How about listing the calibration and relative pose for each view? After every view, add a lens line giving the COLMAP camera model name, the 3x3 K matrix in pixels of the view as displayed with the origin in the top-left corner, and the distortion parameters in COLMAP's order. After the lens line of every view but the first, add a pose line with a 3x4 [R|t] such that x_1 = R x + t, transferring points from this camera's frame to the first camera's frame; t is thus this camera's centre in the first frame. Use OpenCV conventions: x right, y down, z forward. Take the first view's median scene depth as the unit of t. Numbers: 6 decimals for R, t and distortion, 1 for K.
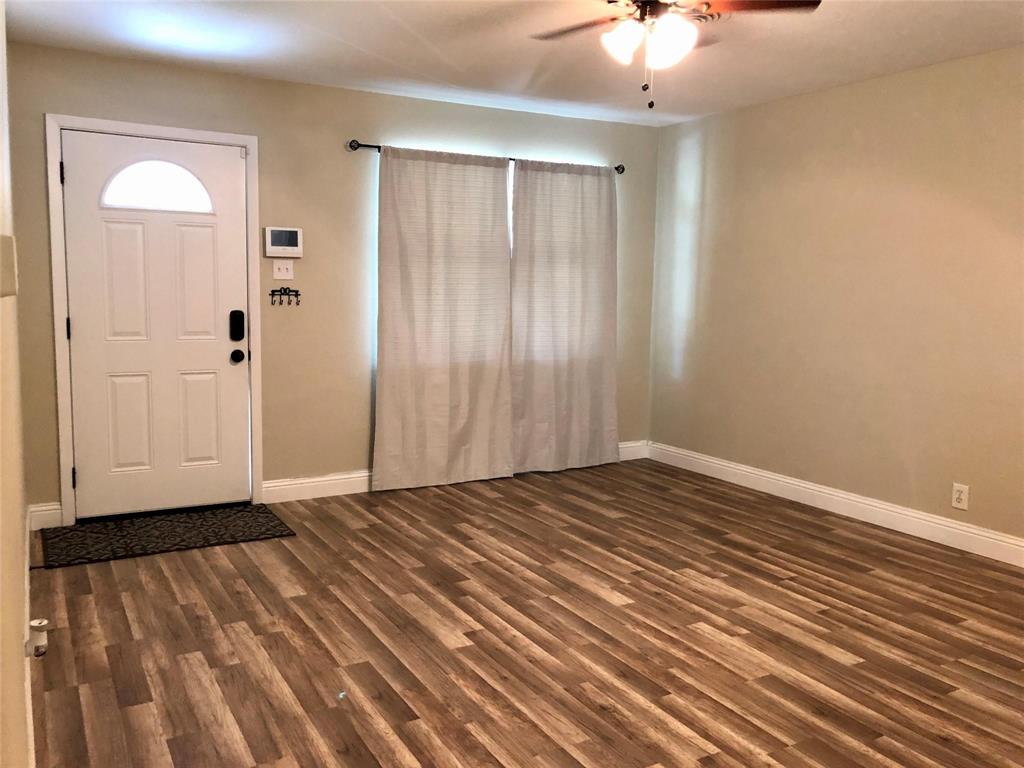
lens RADIAL K [[841.4, 0, 512.0], [0, 841.4, 384.0], [0, 0, 1]] dist [0.013280, 0.004471]
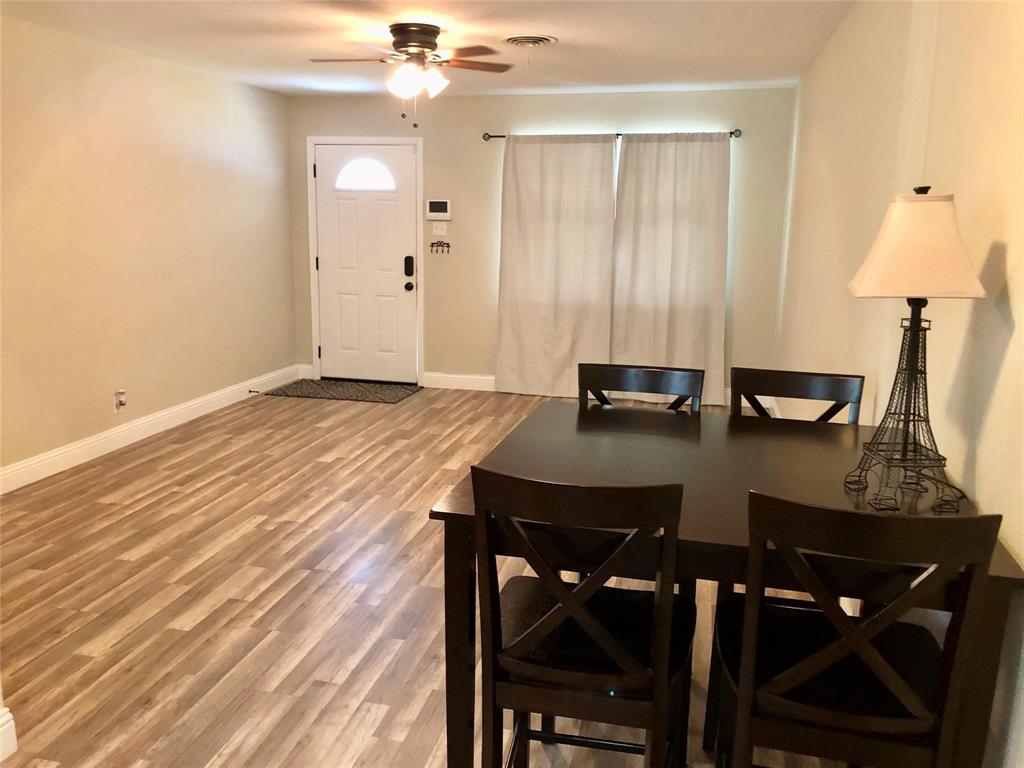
lens RADIAL K [[827.0, 0, 512.0], [0, 827.0, 384.0], [0, 0, 1]] dist [0.064526, -0.076985]
pose [[0.736587, 0.131222, -0.663491, 0.883719], [-0.085164, 0.991185, 0.101485, -0.028151], [0.670960, -0.018246, 0.741269, 0.019587]]
